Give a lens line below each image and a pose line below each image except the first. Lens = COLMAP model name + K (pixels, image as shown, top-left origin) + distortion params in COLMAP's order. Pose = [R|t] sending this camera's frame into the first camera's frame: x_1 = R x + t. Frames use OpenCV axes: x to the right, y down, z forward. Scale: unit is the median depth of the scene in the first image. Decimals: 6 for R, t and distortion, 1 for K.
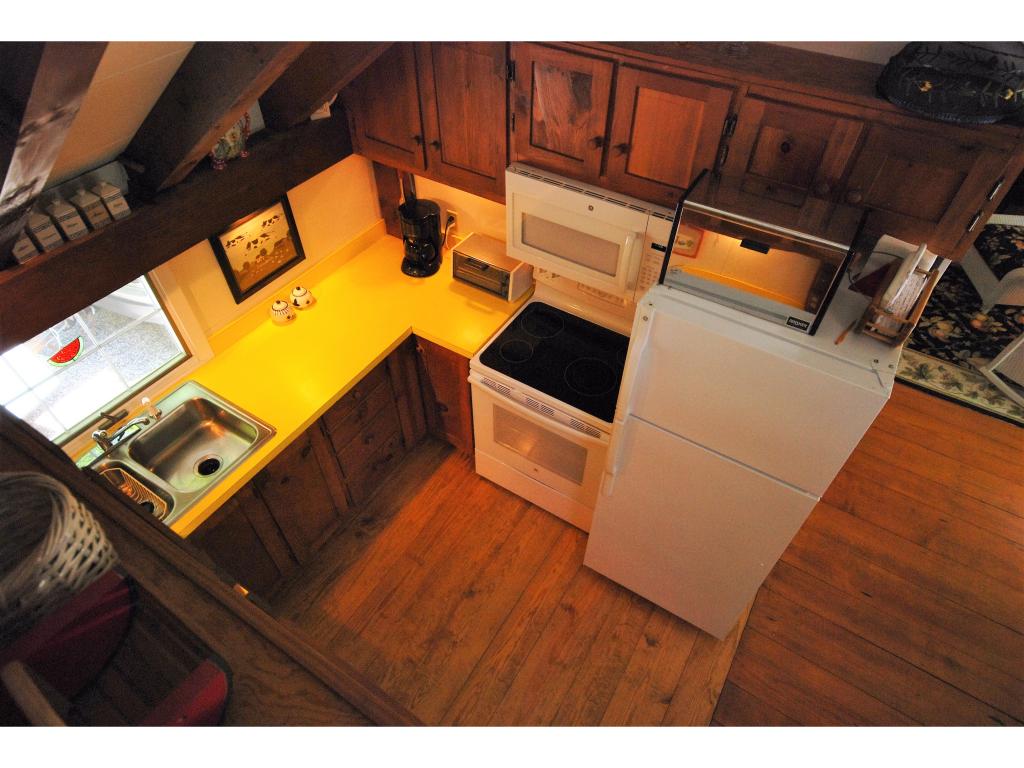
lens RADIAL K [[603.7, 0, 512.0], [0, 603.7, 384.0], [0, 0, 1]] dist [0.019921, 0.002058]
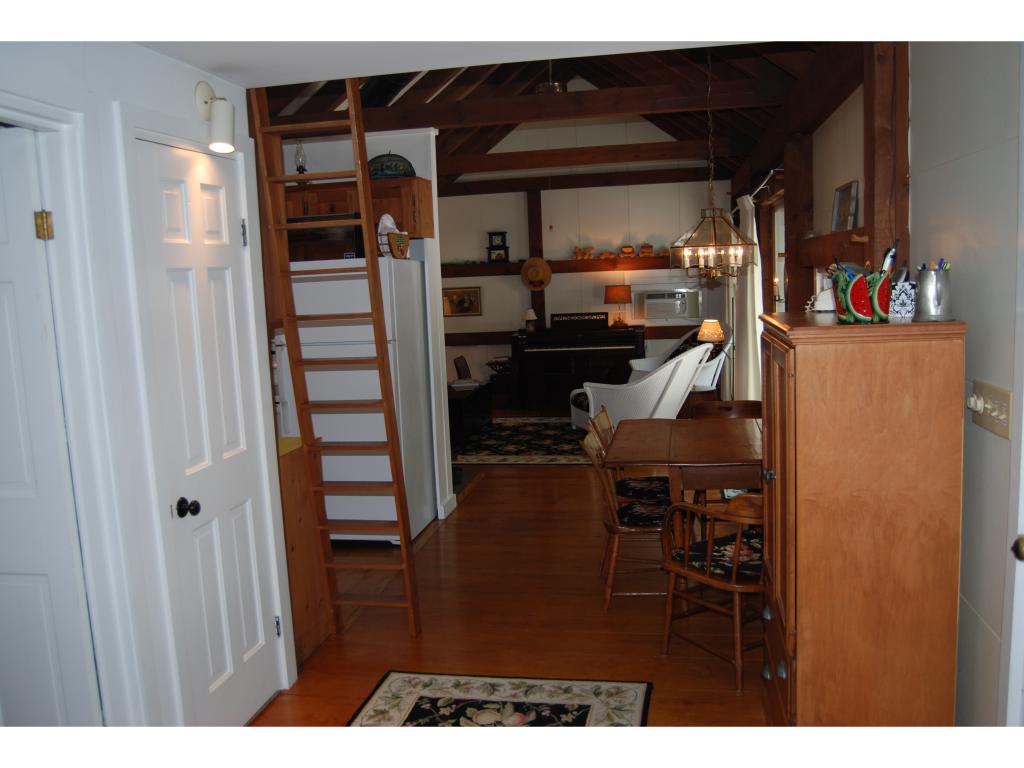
lens RADIAL K [[866.0, 0, 512.0], [0, 866.0, 384.0], [0, 0, 1]] dist [-0.145998, -0.000419]
pose [[0.928601, -0.096251, 0.358380, -0.061110], [0.304822, 0.748626, -0.588764, 1.310393], [-0.211623, 0.655969, 0.724514, -0.585739]]
